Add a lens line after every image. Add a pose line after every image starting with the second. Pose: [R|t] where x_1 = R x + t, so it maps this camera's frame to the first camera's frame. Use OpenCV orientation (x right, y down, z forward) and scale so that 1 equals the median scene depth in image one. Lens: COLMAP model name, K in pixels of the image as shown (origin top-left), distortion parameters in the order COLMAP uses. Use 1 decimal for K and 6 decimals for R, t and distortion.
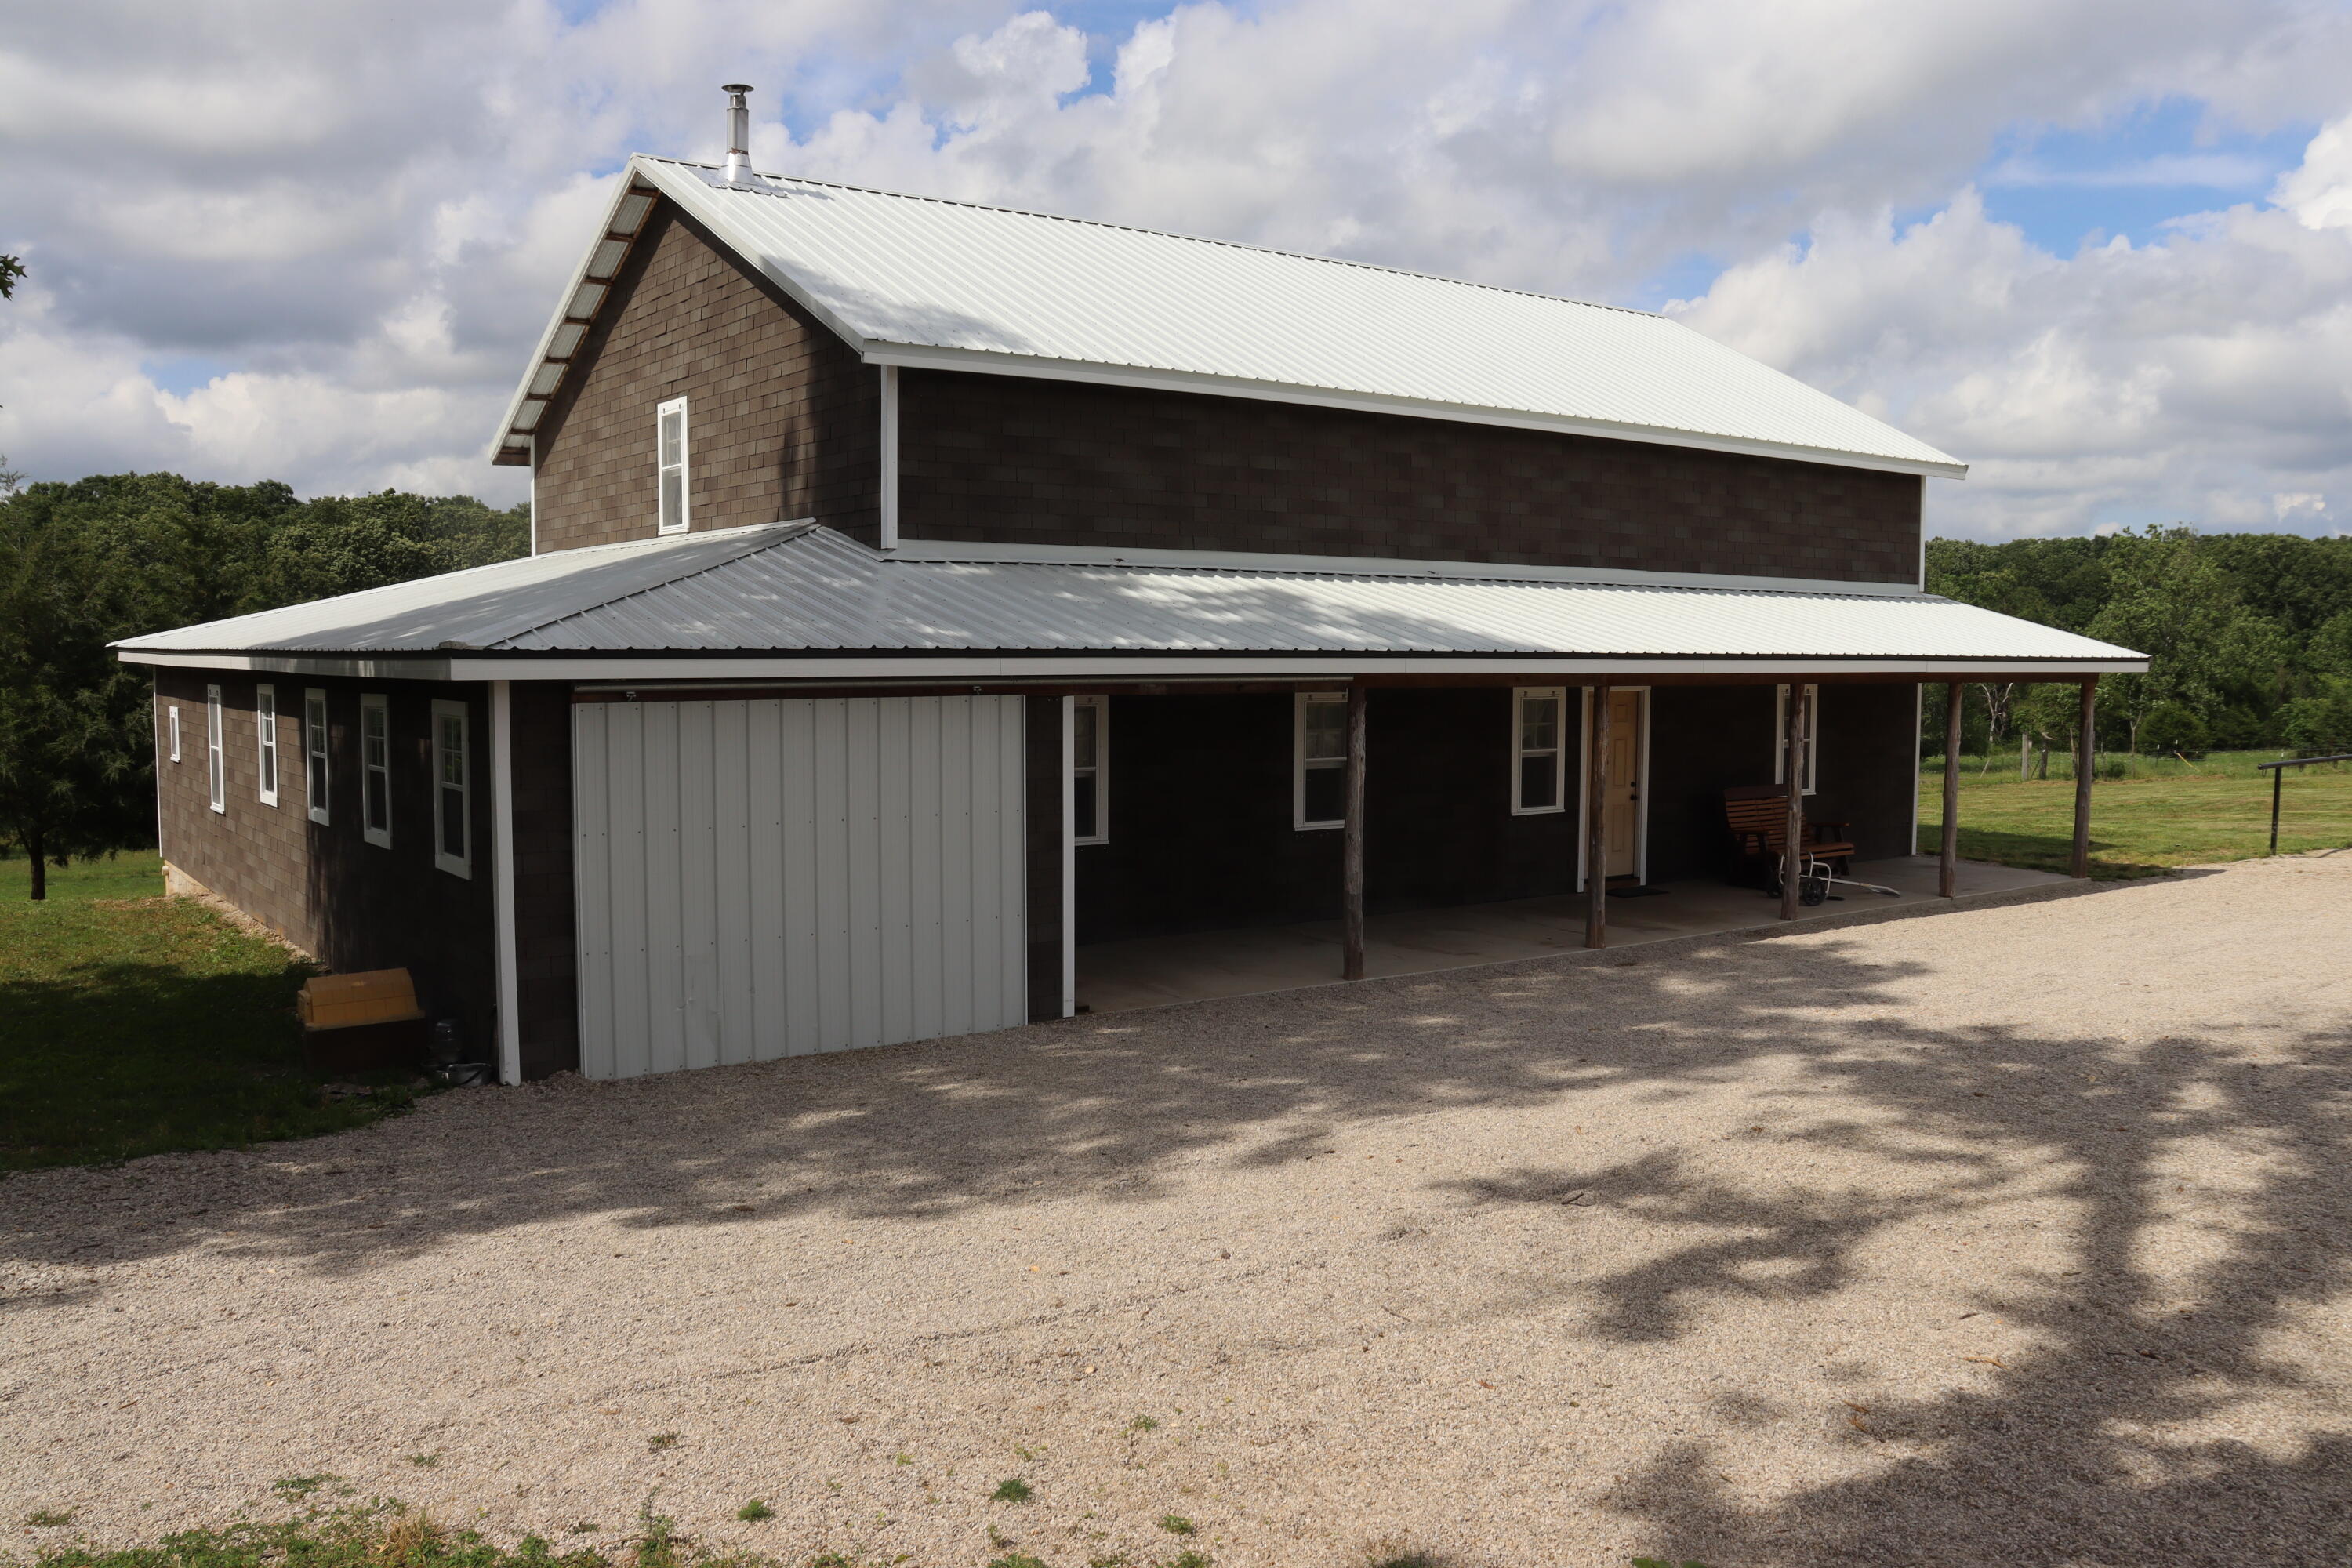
lens RADIAL K [[1962.3, 0, 1271.0], [0, 1962.3, 789.5], [0, 0, 1]] dist [-0.229259, 0.181573]
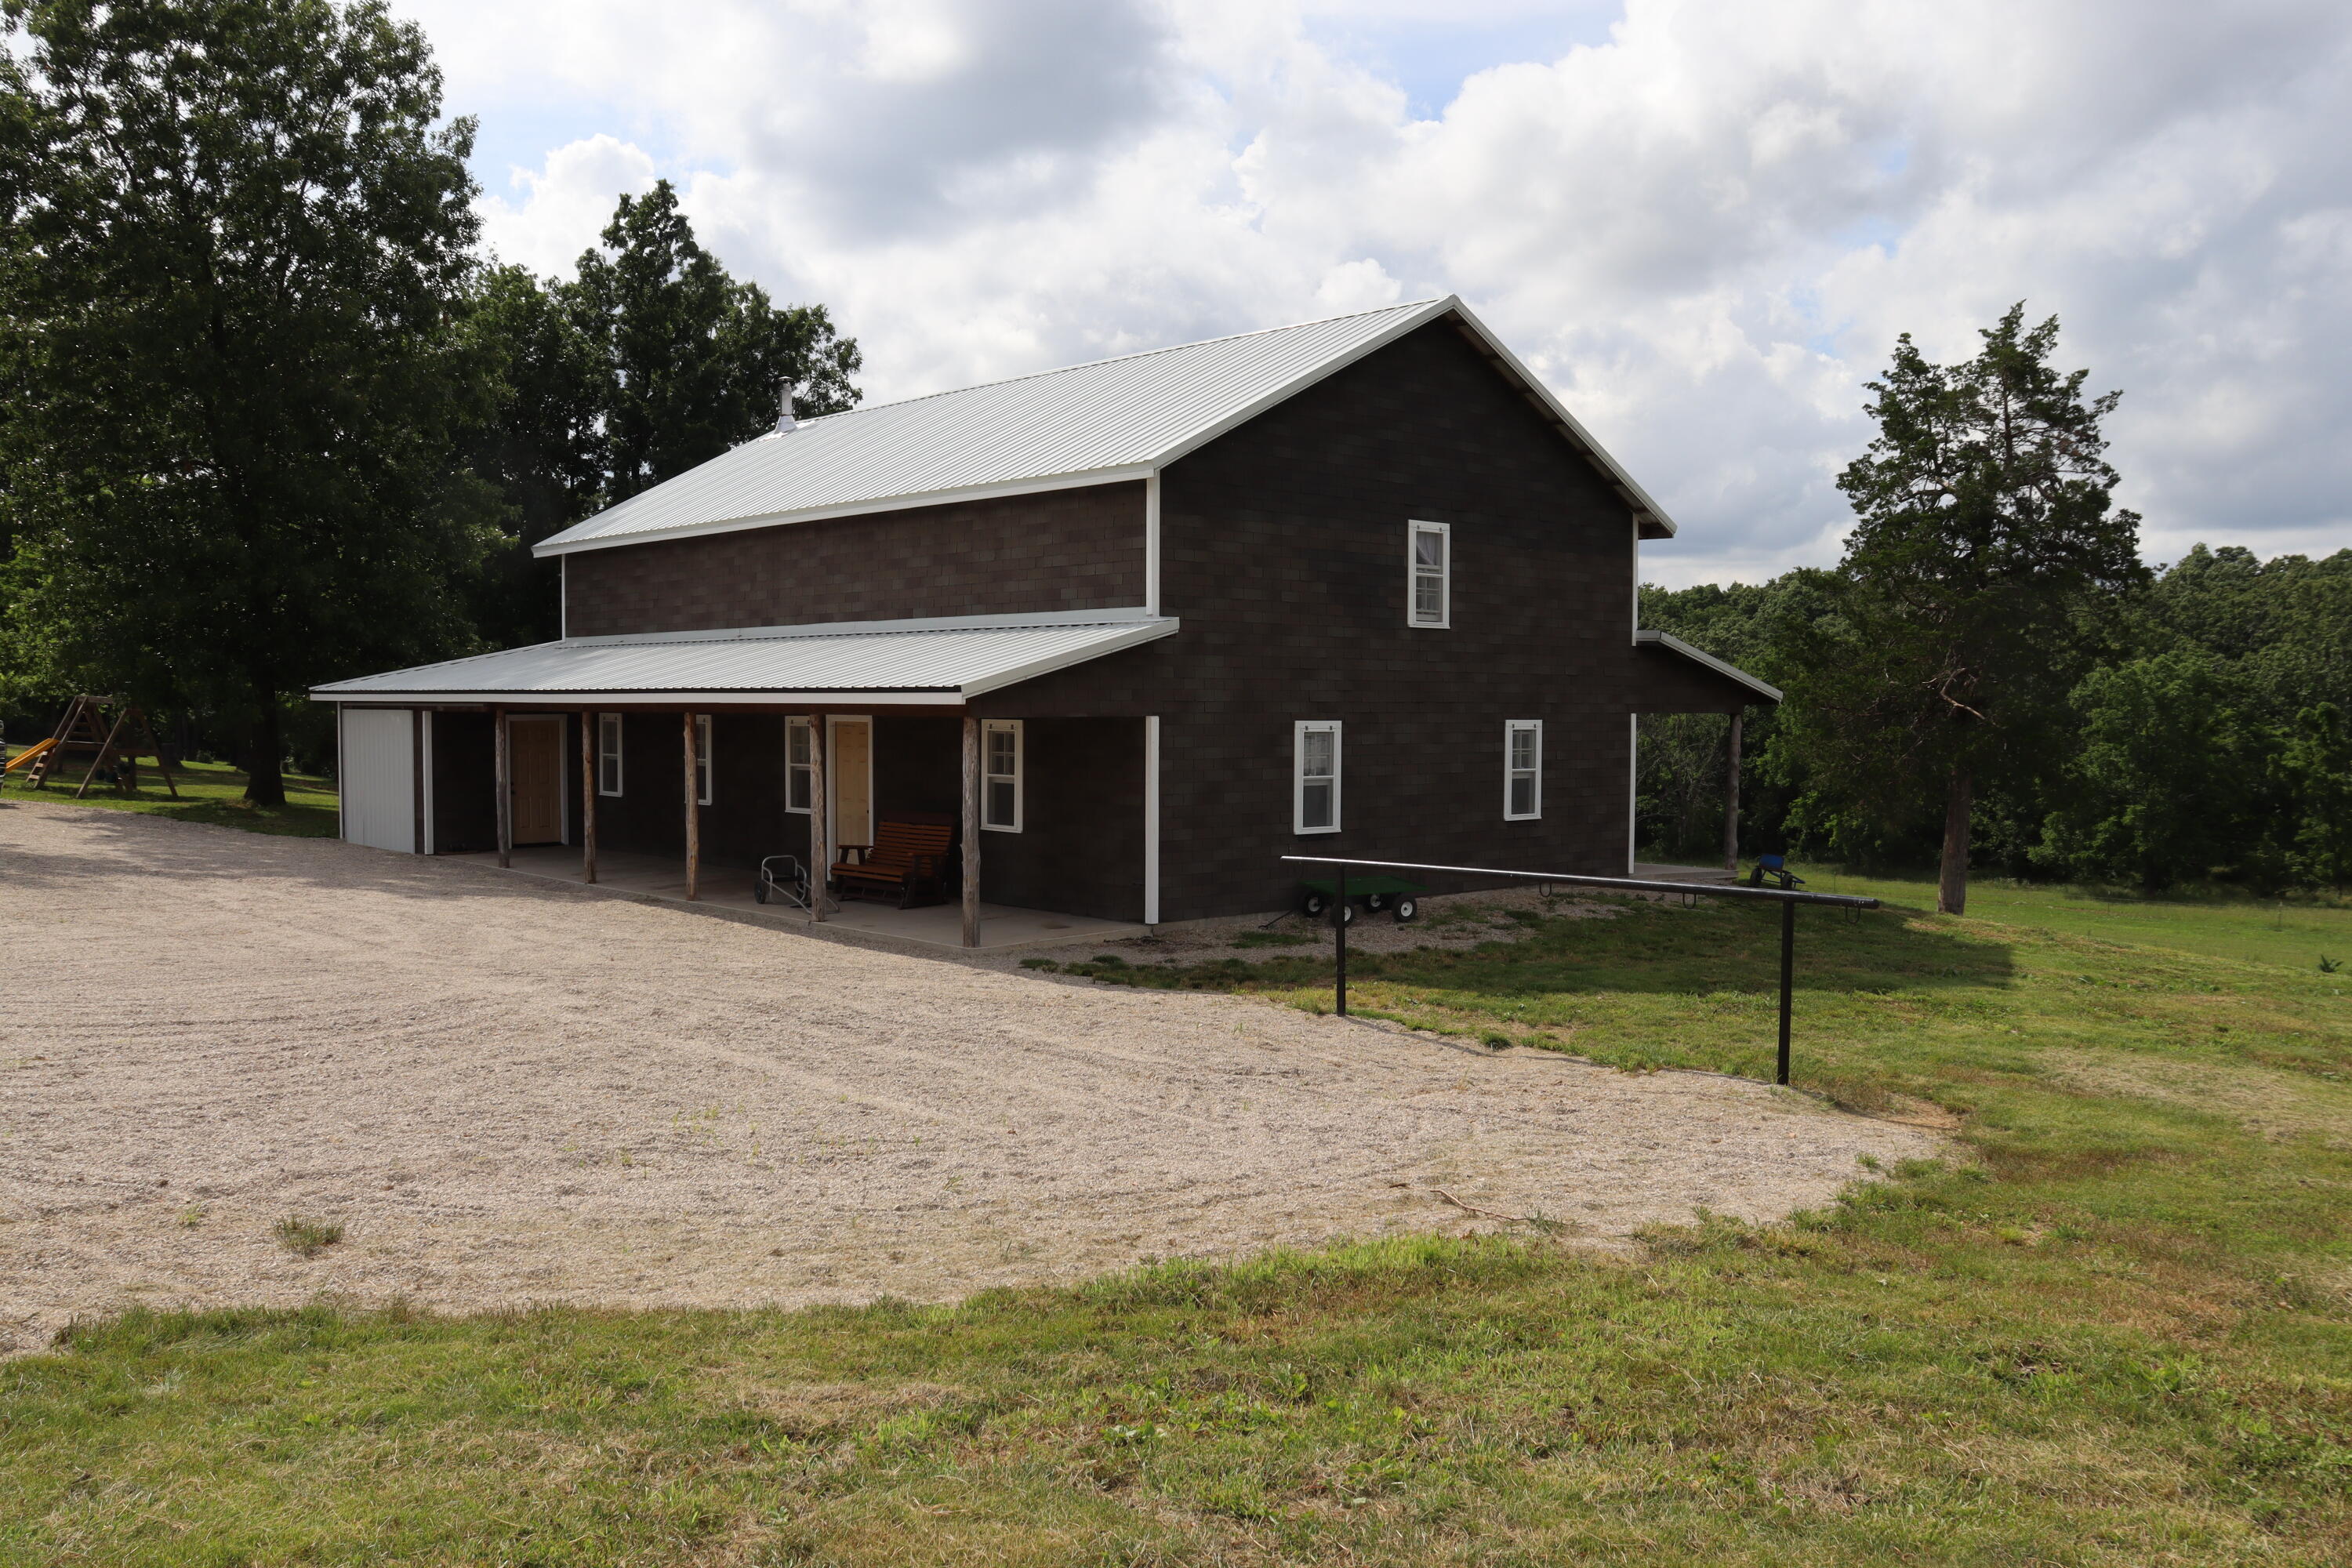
lens RADIAL K [[1962.3, 0, 1271.0], [0, 1962.3, 789.5], [0, 0, 1]] dist [-0.229259, 0.181573]
pose [[0.115978, 0.045656, -0.992202, 1.487154], [-0.075189, 0.996480, 0.037064, -0.076825], [0.990402, 0.070304, 0.119003, 1.173967]]
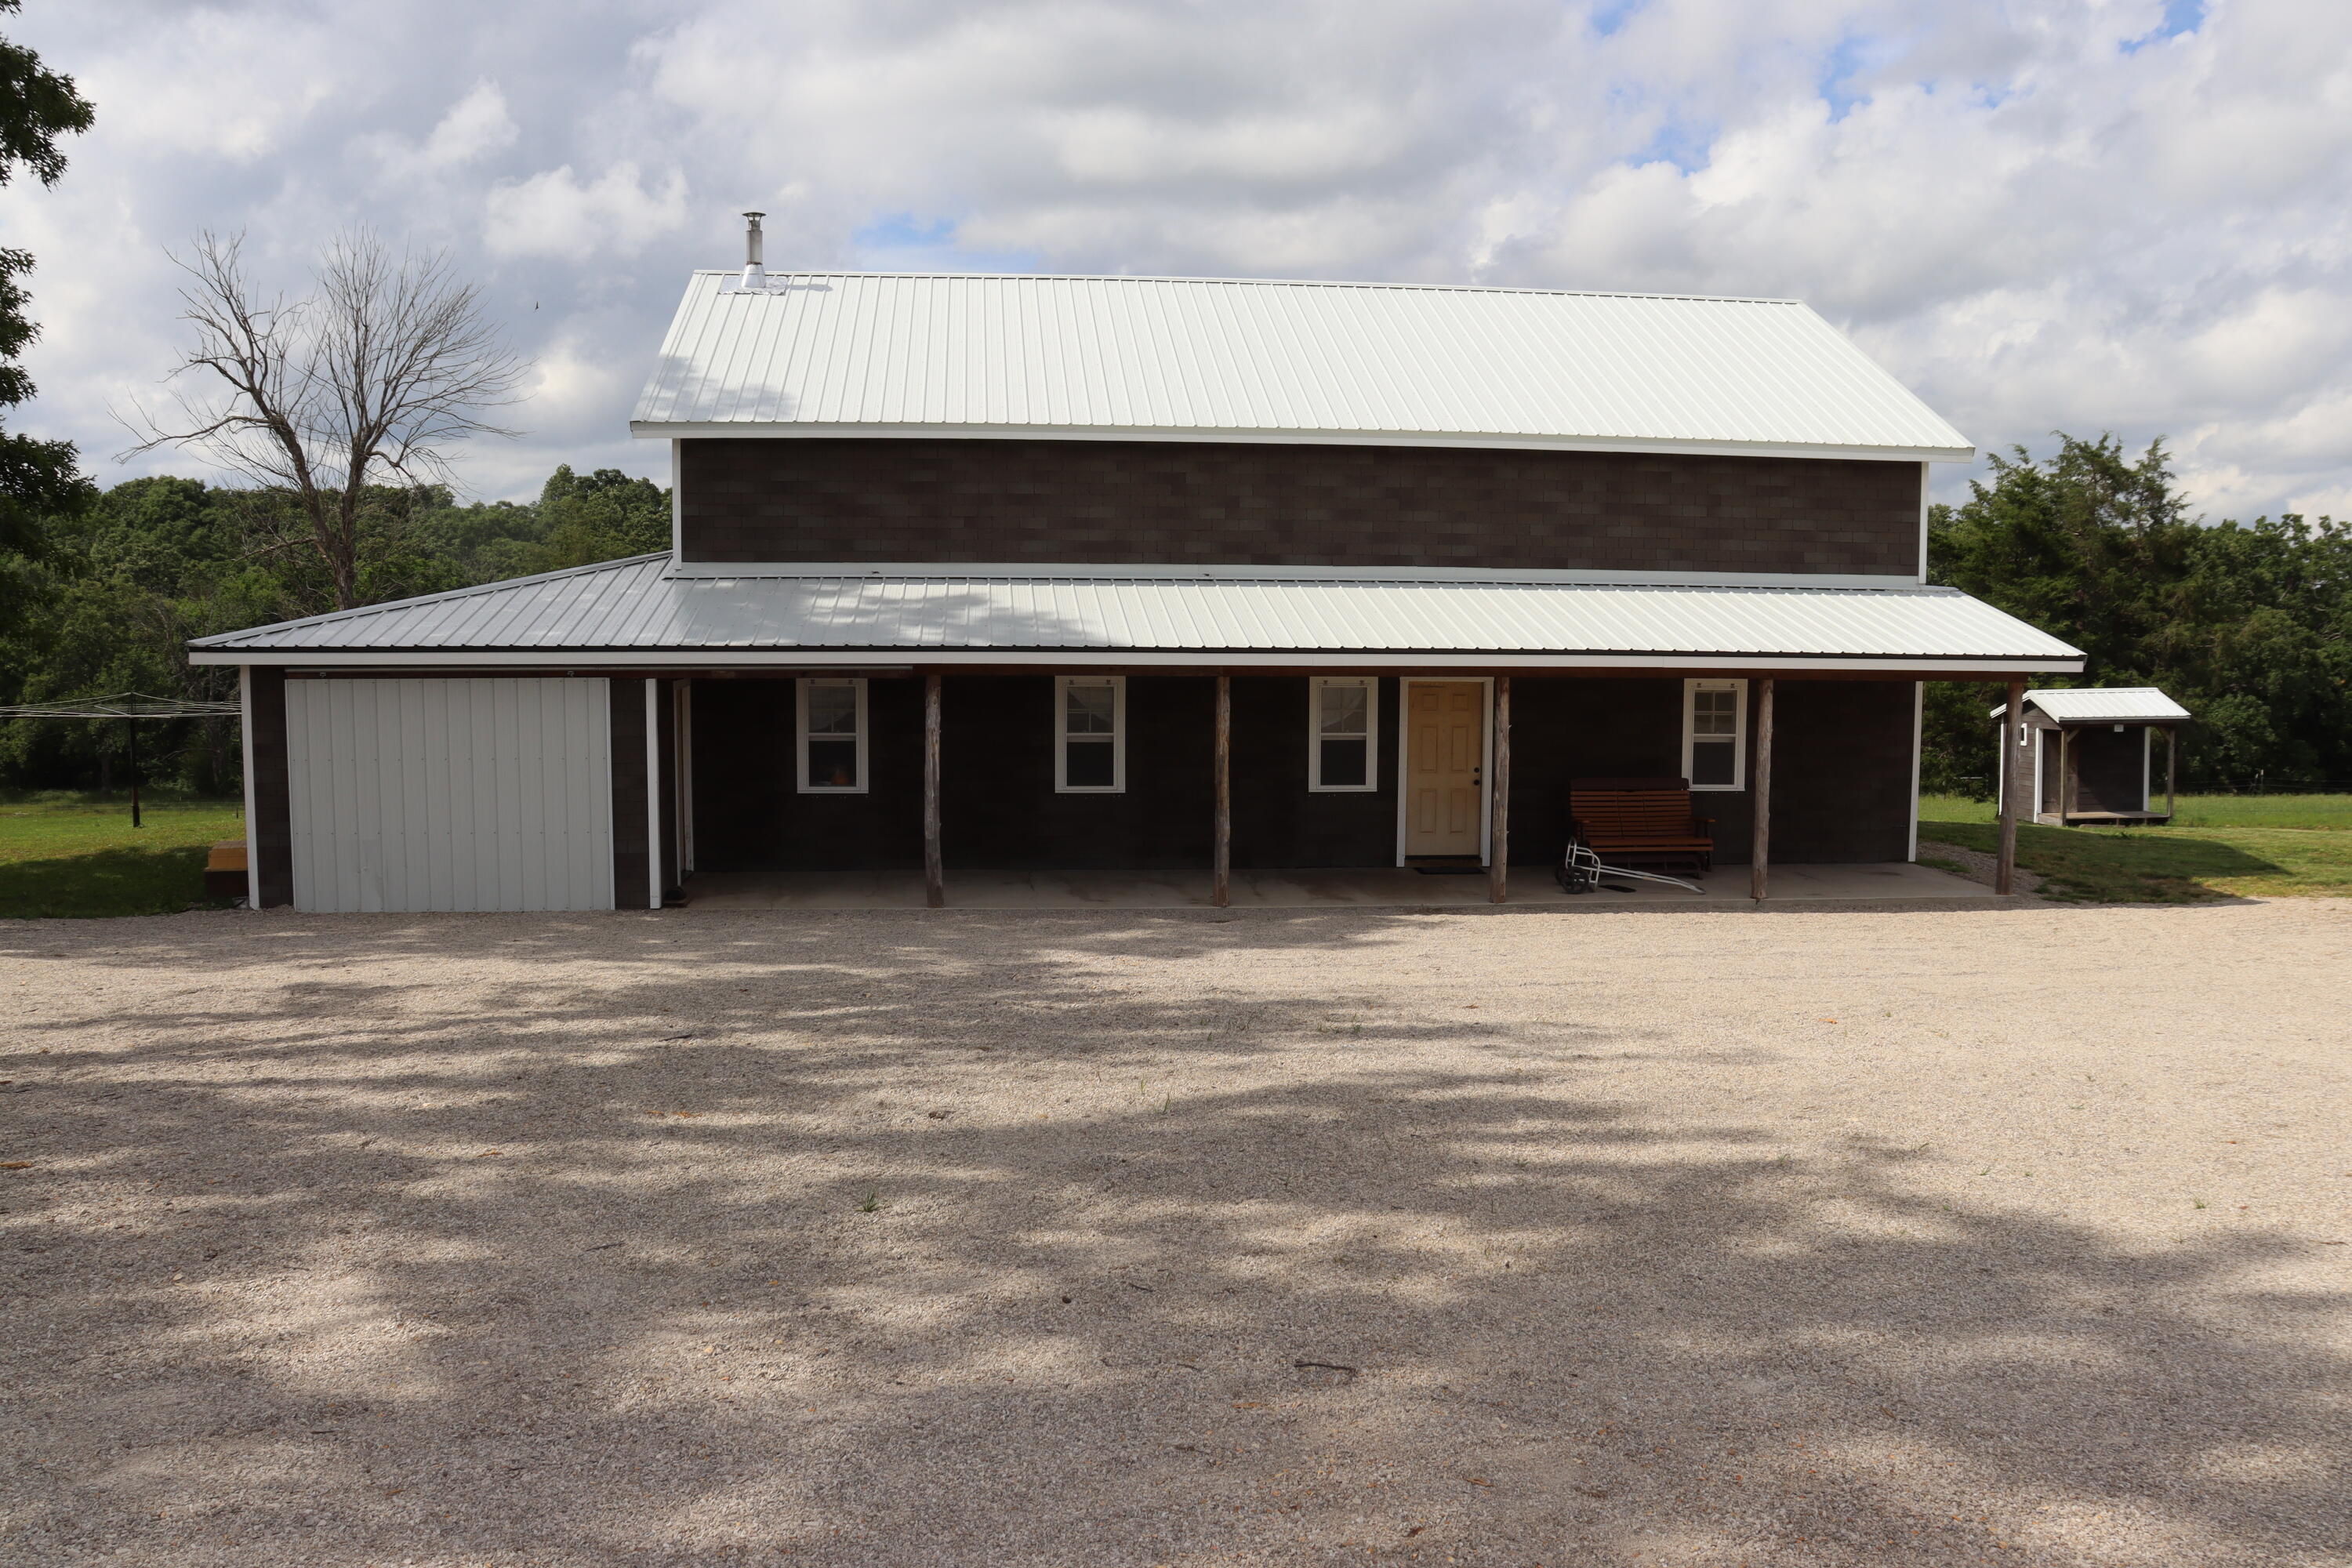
lens RADIAL K [[1962.3, 0, 1271.0], [0, 1962.3, 789.5], [0, 0, 1]] dist [-0.229259, 0.181573]
pose [[0.862786, 0.046116, -0.503462, 0.667726], [-0.040594, 0.998935, 0.021935, -0.011542], [0.503938, 0.001513, 0.863739, 0.026214]]
